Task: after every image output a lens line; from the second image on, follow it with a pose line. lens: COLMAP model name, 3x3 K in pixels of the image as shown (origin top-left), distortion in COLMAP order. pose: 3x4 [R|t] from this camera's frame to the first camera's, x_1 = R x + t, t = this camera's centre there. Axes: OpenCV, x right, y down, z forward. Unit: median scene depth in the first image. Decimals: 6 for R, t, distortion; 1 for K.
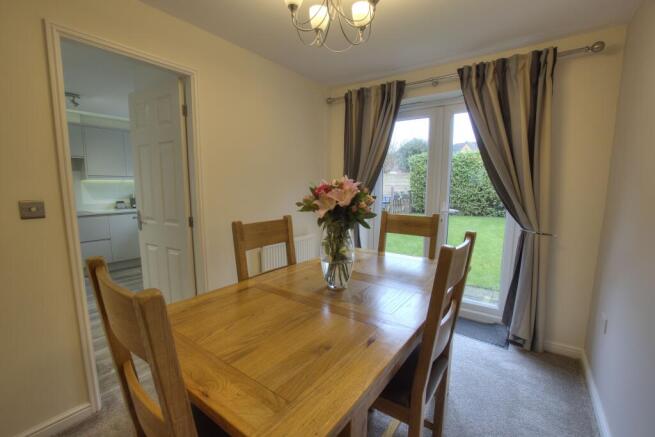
lens RADIAL K [[290.0, 0, 322.2], [0, 290.0, 224.4], [0, 0, 1]] dist [-0.023120, 0.000578]
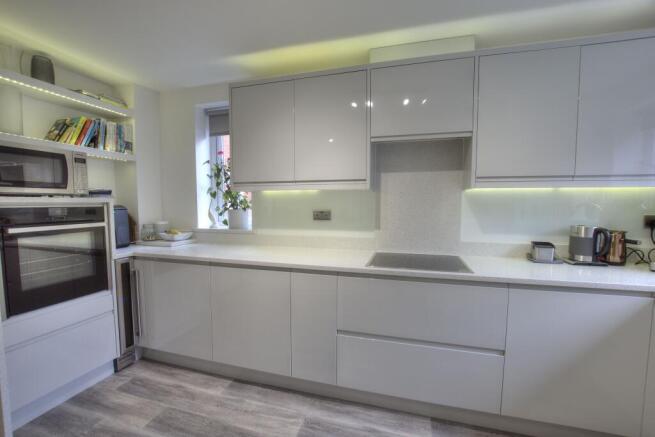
lens RADIAL K [[290.0, 0, 322.2], [0, 290.0, 224.4], [0, 0, 1]] dist [-0.023120, 0.000578]
pose [[0.335857, 0.071907, -0.939164, -0.479697], [-0.128961, 0.991203, 0.029773, -0.084007], [0.933043, 0.111116, 0.342176, 0.633371]]
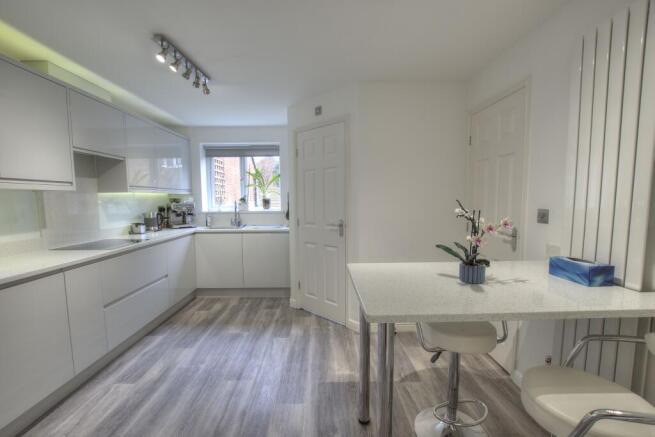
lens RADIAL K [[286.0, 0, 323.6], [0, 286.0, 224.5], [0, 0, 1]] dist [-0.030433, 0.000971]
pose [[0.798715, -0.059120, 0.598799, -0.819595], [0.087799, 0.995961, -0.018779, -0.025905], [-0.595270, 0.067573, 0.800679, 0.193618]]
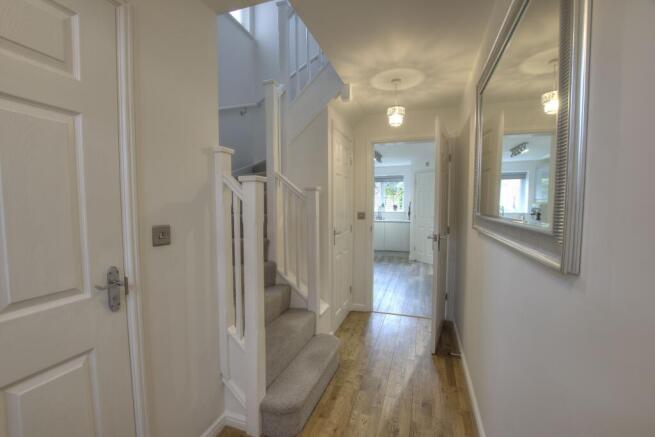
lens RADIAL K [[286.0, 0, 323.6], [0, 286.0, 224.5], [0, 0, 1]] dist [-0.030433, 0.000971]
pose [[0.956241, -0.019955, 0.291898, -1.334416], [0.039582, 0.997323, -0.061489, 0.064036], [-0.289889, 0.070352, 0.954471, -0.471950]]
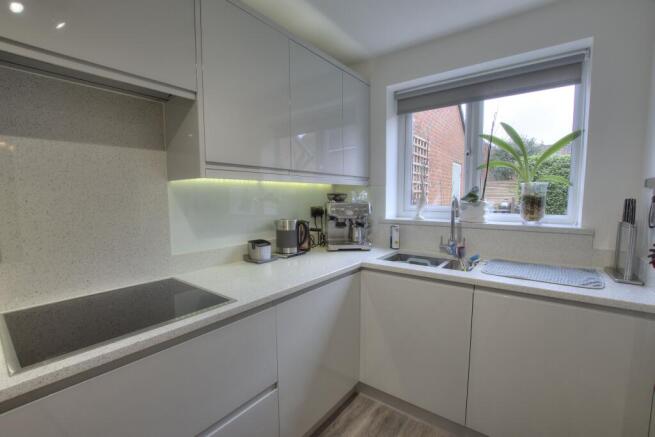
lens RADIAL K [[286.0, 0, 323.6], [0, 286.0, 224.5], [0, 0, 1]] dist [-0.030433, 0.000971]
pose [[0.999711, -0.002603, -0.023879, -0.666502], [0.001689, 0.999268, -0.038211, -0.093805], [0.023961, 0.038160, 0.998984, 0.693915]]
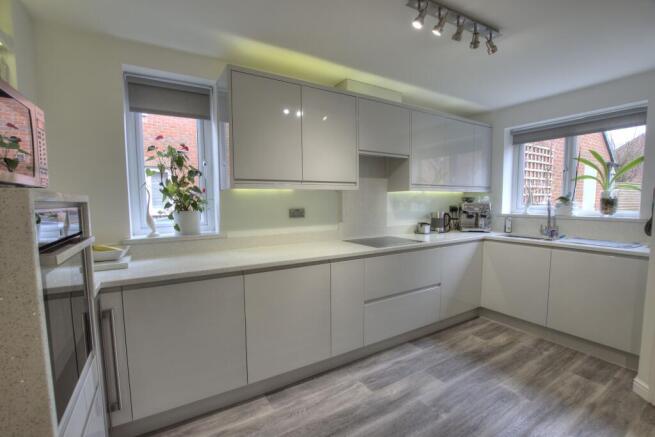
lens RADIAL K [[286.0, 0, 323.6], [0, 286.0, 224.5], [0, 0, 1]] dist [-0.030433, 0.000971]
pose [[0.921369, 0.025505, -0.387851, -0.716412], [-0.044913, 0.998147, -0.041057, -0.040567], [0.386085, 0.055248, 0.920807, 0.310666]]
